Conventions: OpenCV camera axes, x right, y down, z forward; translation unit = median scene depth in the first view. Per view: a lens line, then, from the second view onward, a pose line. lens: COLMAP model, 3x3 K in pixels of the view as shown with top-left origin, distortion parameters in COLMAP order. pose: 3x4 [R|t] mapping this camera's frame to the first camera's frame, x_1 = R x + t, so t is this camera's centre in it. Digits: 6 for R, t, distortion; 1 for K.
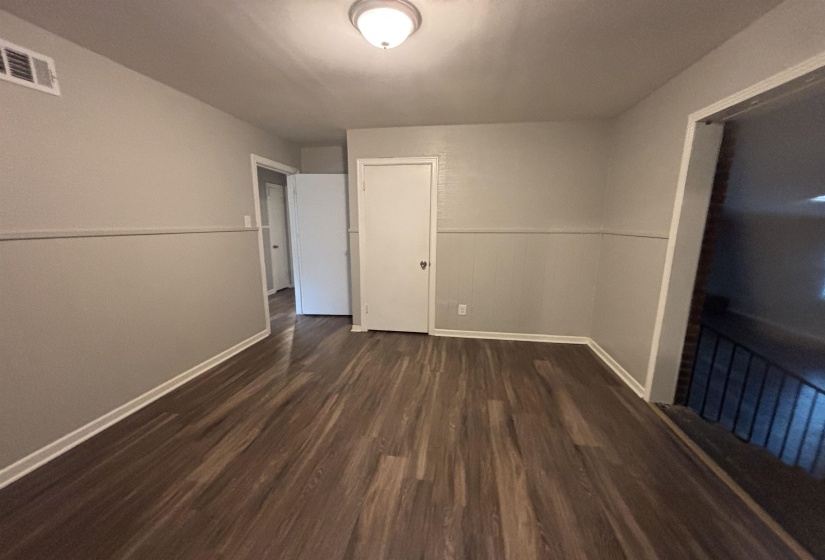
lens RADIAL K [[327.6, 0, 390.5], [0, 327.6, 280.5], [0, 0, 1]] dist [-0.008617, -0.000129]
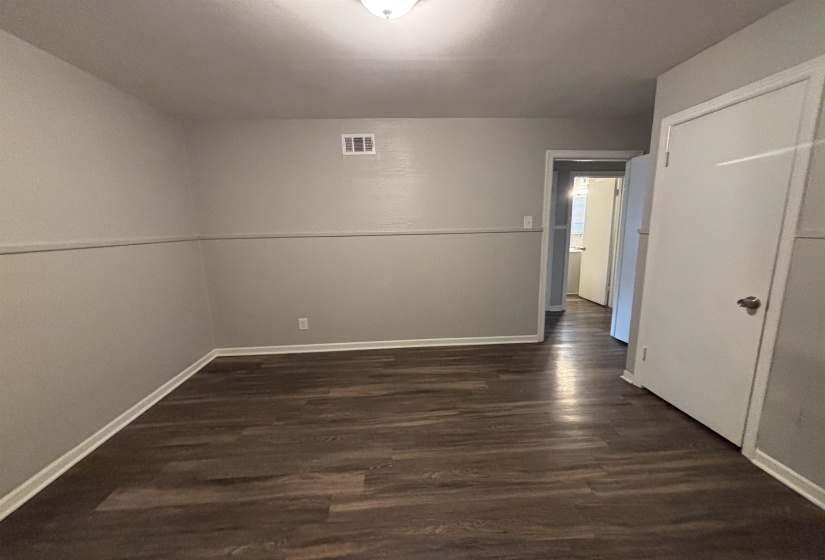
lens RADIAL K [[314.8, 0, 412.5], [0, 314.8, 280.0], [0, 0, 1]] dist [0.001129, 0.000043]
pose [[0.280256, 0.152926, -0.947666, 0.633775], [-0.142718, 0.982894, 0.116404, -0.109268], [0.949257, 0.102626, 0.297287, 0.637811]]
